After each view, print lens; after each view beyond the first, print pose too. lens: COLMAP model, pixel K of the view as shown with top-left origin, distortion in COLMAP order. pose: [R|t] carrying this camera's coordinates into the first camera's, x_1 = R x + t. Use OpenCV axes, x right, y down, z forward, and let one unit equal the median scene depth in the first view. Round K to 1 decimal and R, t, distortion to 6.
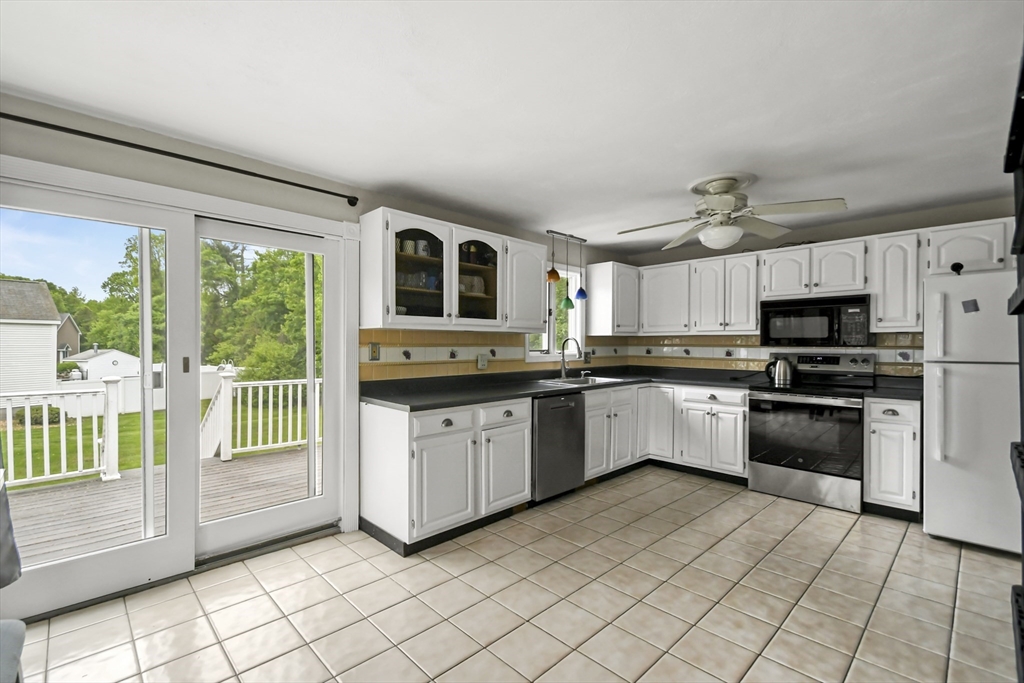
lens RADIAL K [[454.3, 0, 512.0], [0, 454.3, 341.5], [0, 0, 1]] dist [-0.000226, -0.000110]
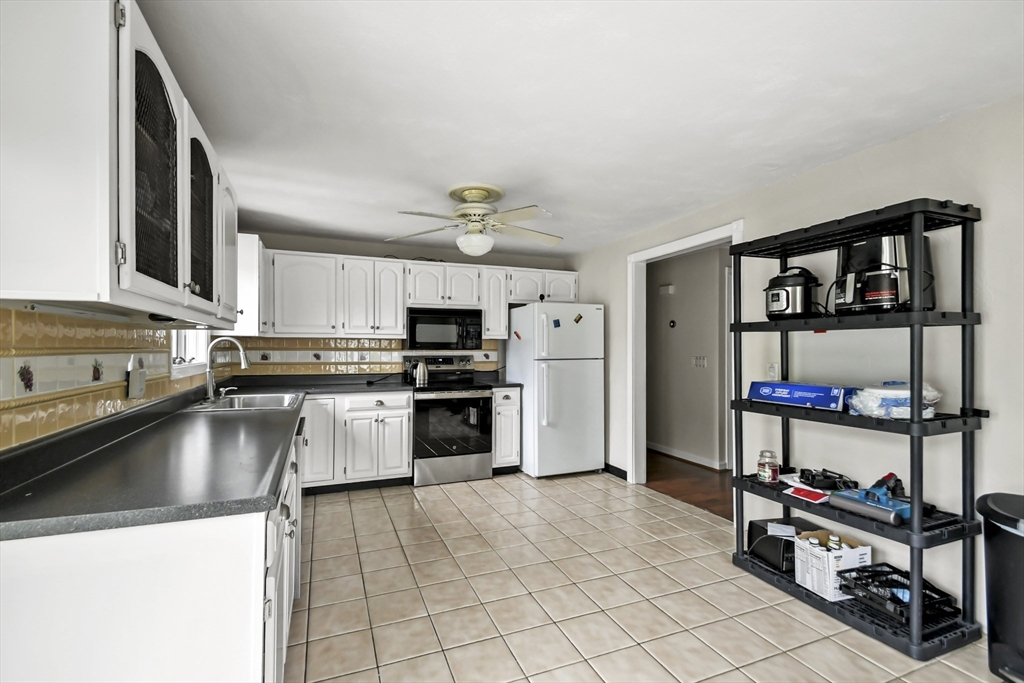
lens RADIAL K [[444.6, 0, 496.5], [0, 444.6, 347.4], [0, 0, 1]] dist [0.028581, 0.000044]
pose [[0.384846, -0.000851, 0.922980, -0.349994], [-0.006668, 0.999971, 0.003702, -0.000251], [-0.922957, -0.007579, 0.384830, 0.426308]]
